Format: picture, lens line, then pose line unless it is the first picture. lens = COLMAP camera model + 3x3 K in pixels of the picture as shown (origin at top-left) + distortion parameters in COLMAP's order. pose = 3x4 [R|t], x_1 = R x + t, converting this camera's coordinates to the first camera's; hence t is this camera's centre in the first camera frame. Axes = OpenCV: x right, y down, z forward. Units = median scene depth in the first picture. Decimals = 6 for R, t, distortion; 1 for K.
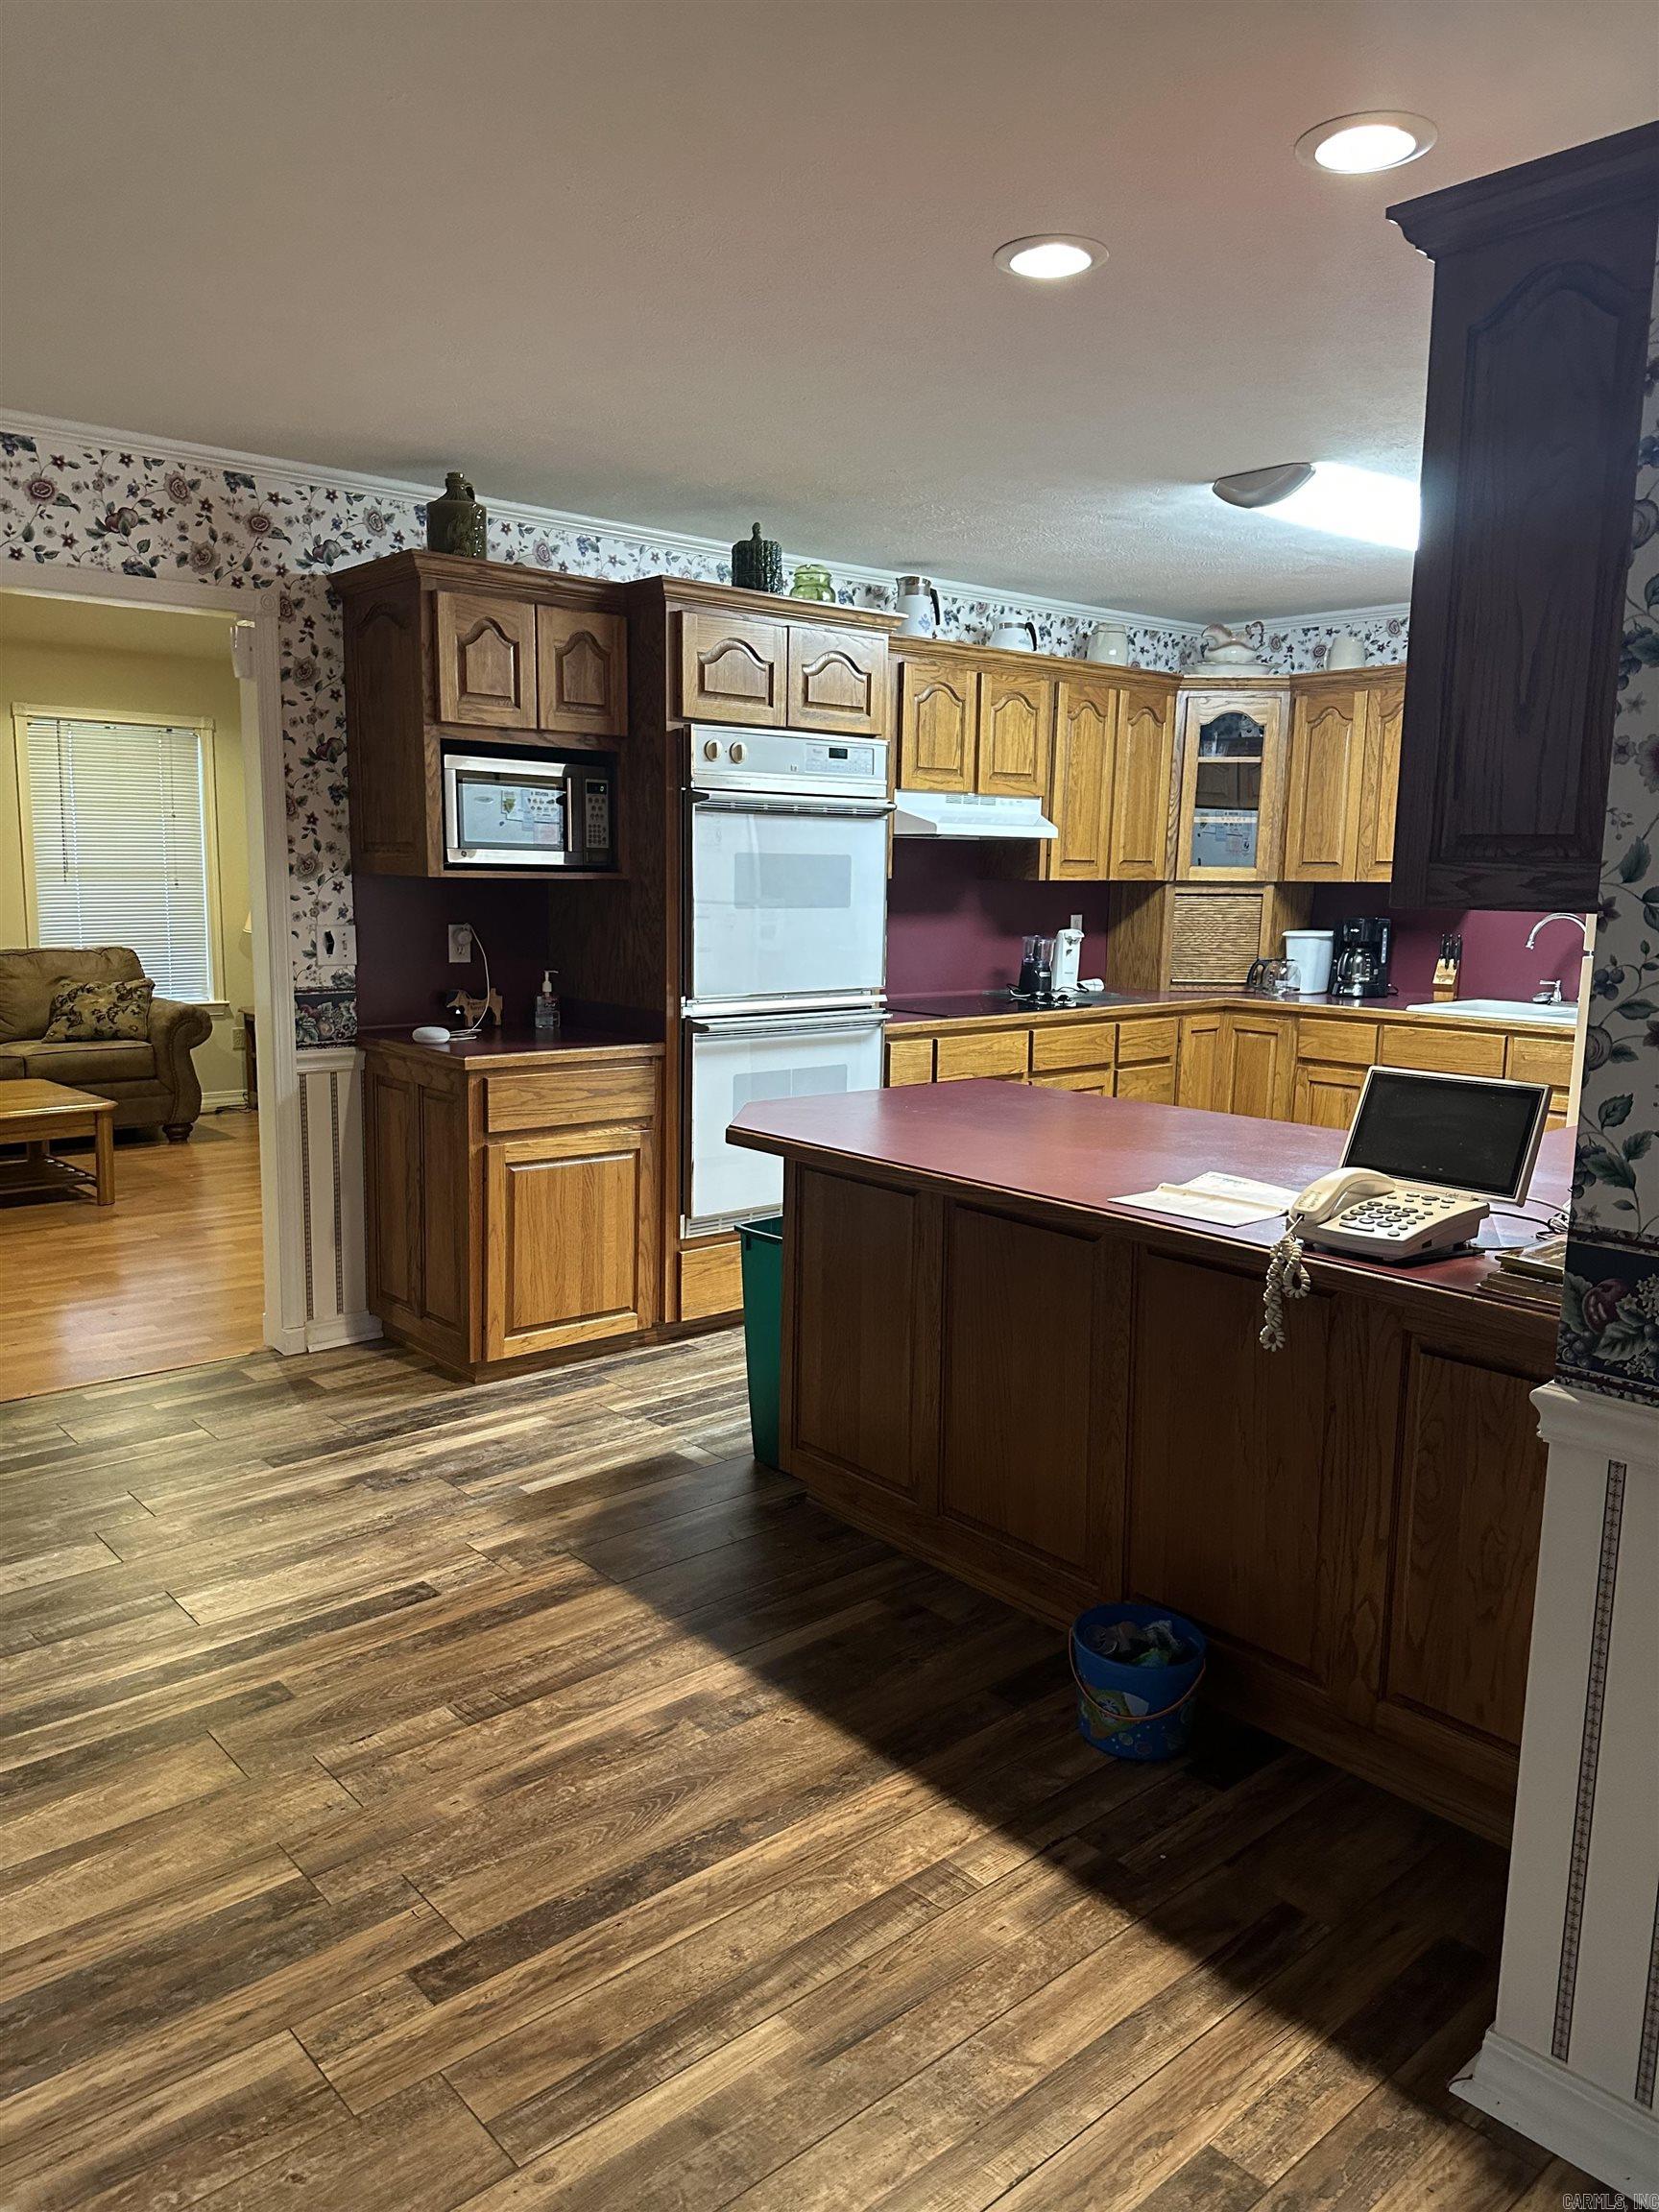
lens RADIAL K [[1555.3, 0, 833.3], [0, 1555.3, 1091.0], [0, 0, 1]] dist [0.062611, -0.036739]
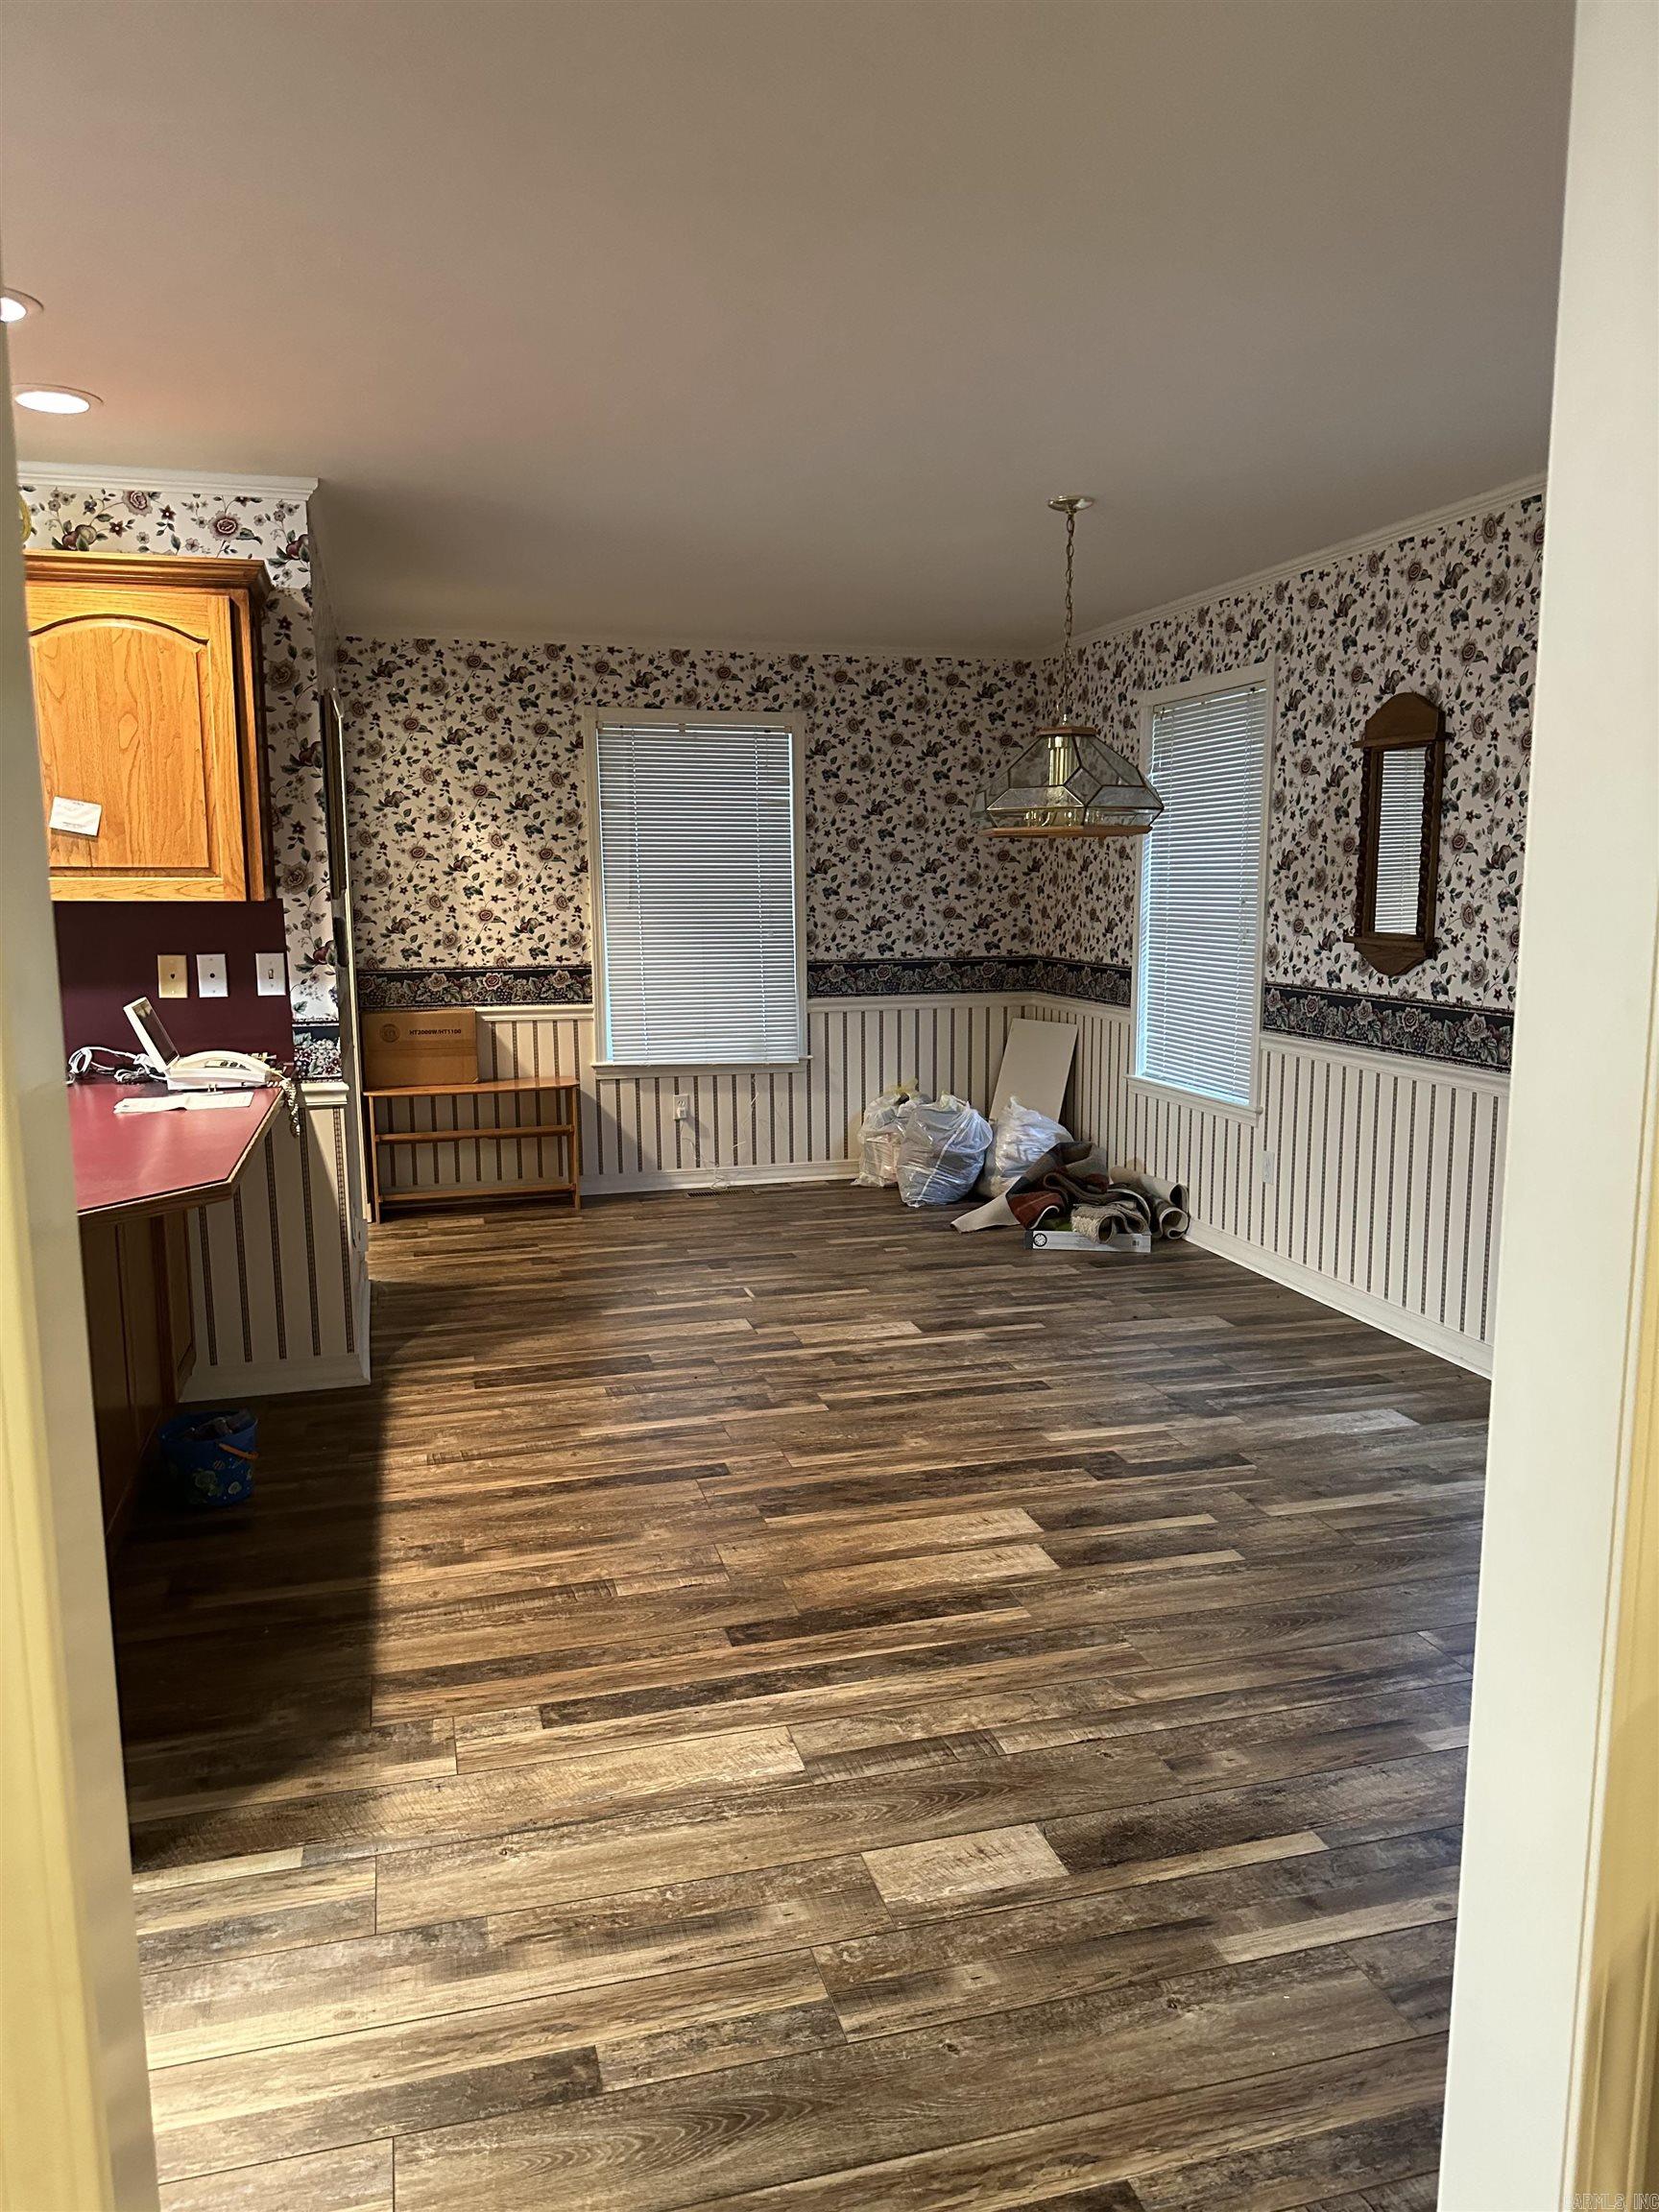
lens RADIAL K [[1555.3, 0, 822.1], [0, 1555.3, 1114.1], [0, 0, 1]] dist [0.062611, -0.036739]
pose [[-0.895584, -0.069232, 0.439472, -0.864157], [0.064623, 0.957098, 0.282467, -0.271311], [-0.440173, 0.281373, -0.852688, 1.812279]]
